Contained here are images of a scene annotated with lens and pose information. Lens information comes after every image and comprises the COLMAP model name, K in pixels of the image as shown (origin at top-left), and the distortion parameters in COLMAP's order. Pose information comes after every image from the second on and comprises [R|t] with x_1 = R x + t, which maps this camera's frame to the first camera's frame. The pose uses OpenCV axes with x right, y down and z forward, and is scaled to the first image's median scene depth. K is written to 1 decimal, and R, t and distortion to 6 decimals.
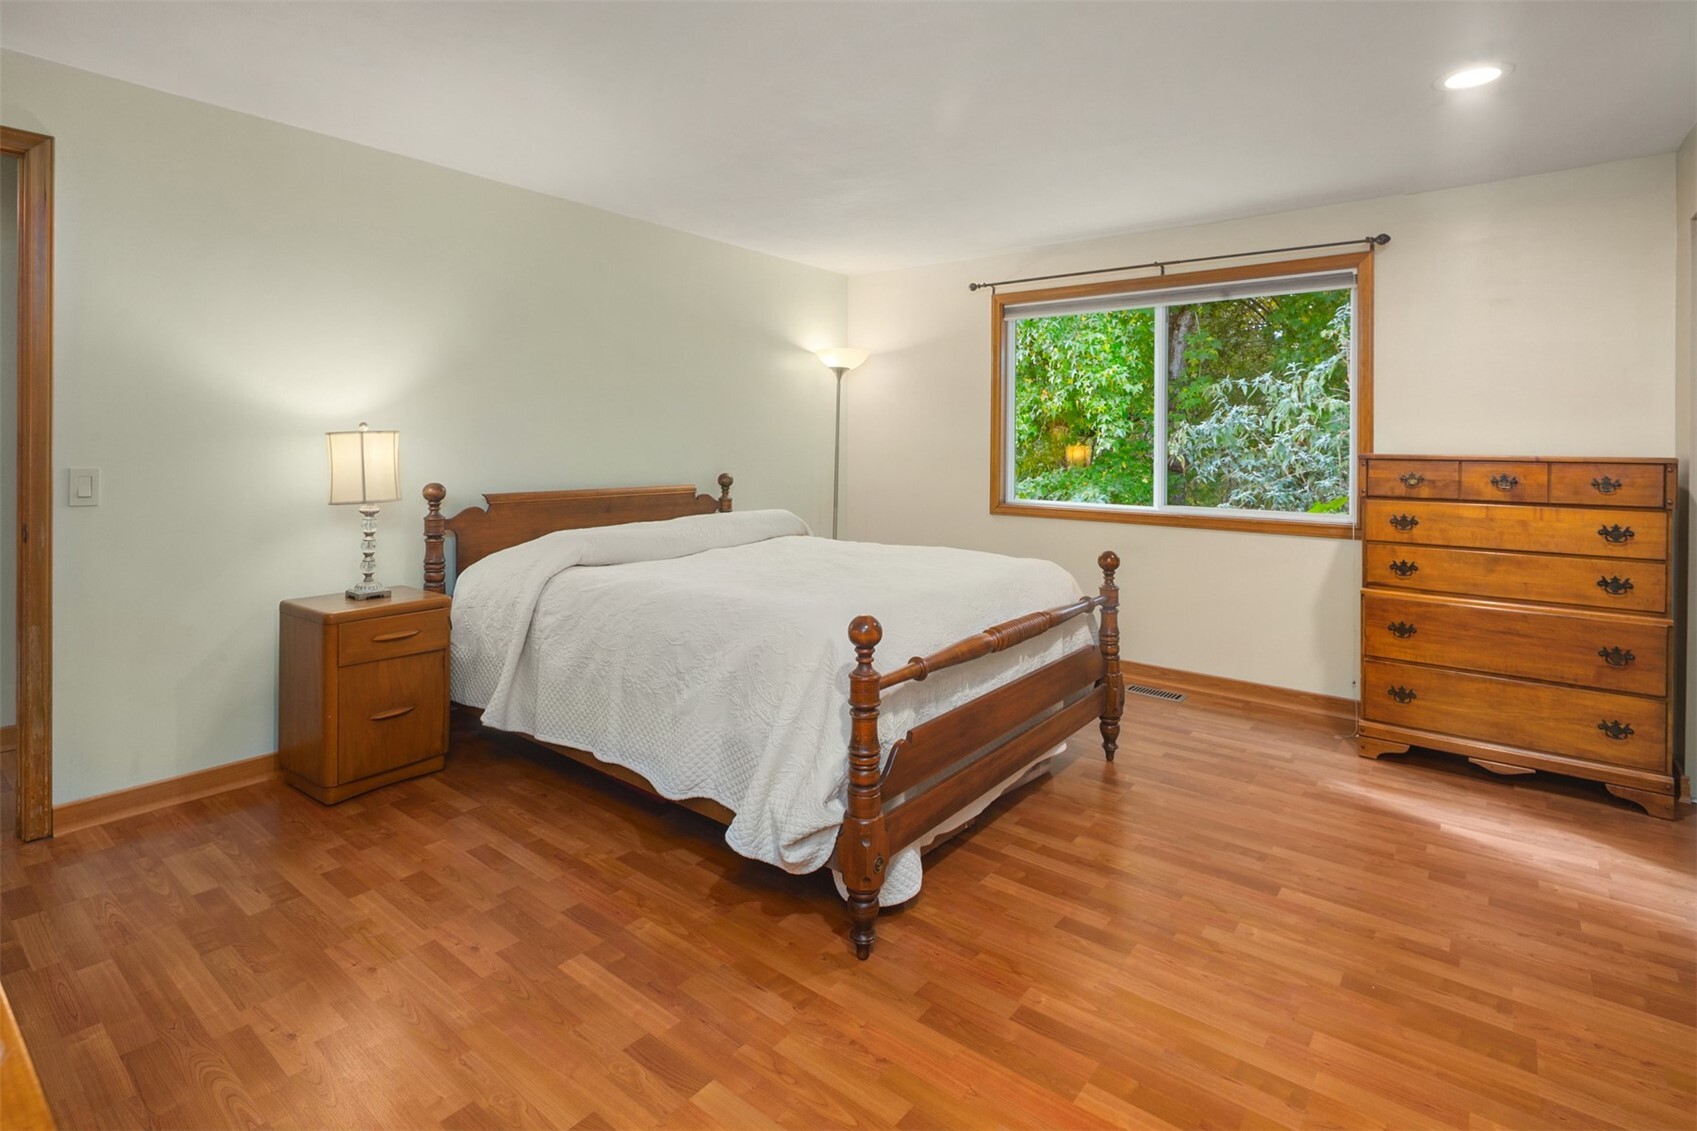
lens RADIAL K [[823.9, 0, 851.7], [0, 823.9, 524.8], [0, 0, 1]] dist [0.002474, -0.004577]
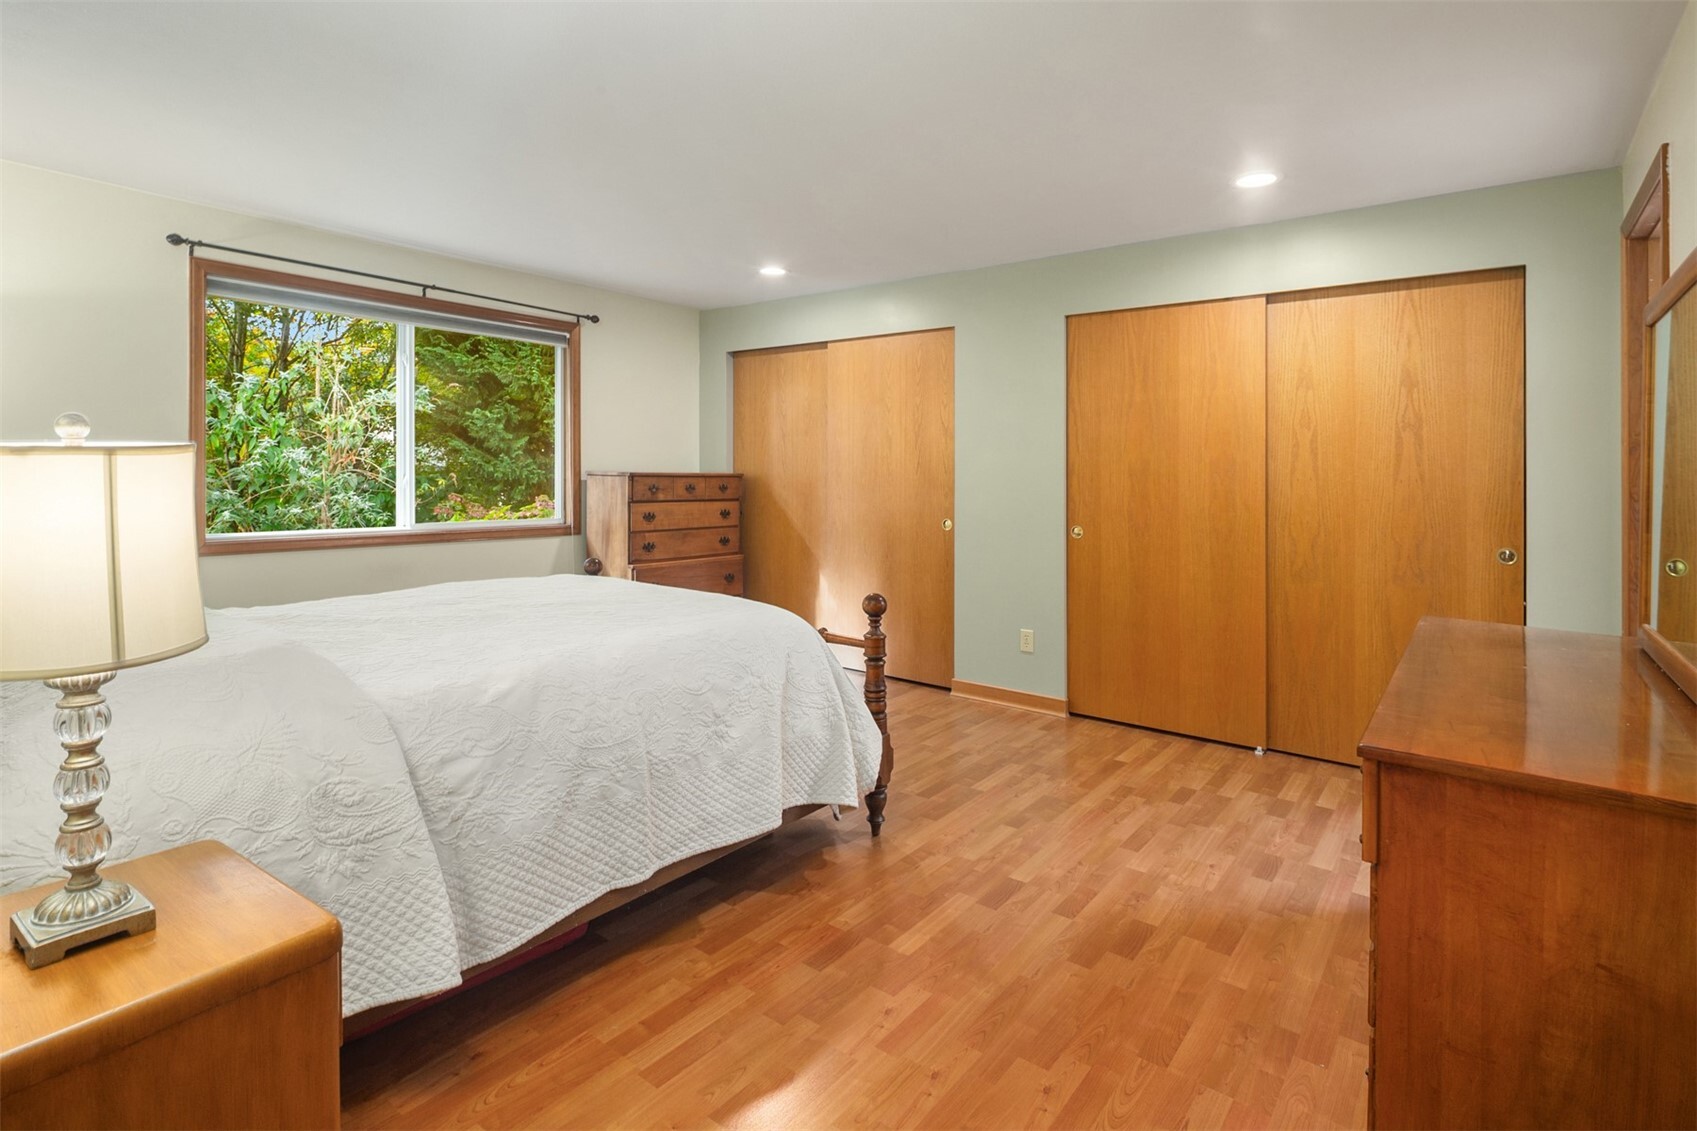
lens RADIAL K [[823.9, 0, 845.4], [0, 823.9, 560.0], [0, 0, 1]] dist [0.002474, -0.004577]
pose [[-0.003789, -0.116306, 0.993206, -0.948509], [0.083284, 0.989726, 0.116216, -0.079782], [-0.996519, 0.083158, 0.005936, 0.710245]]
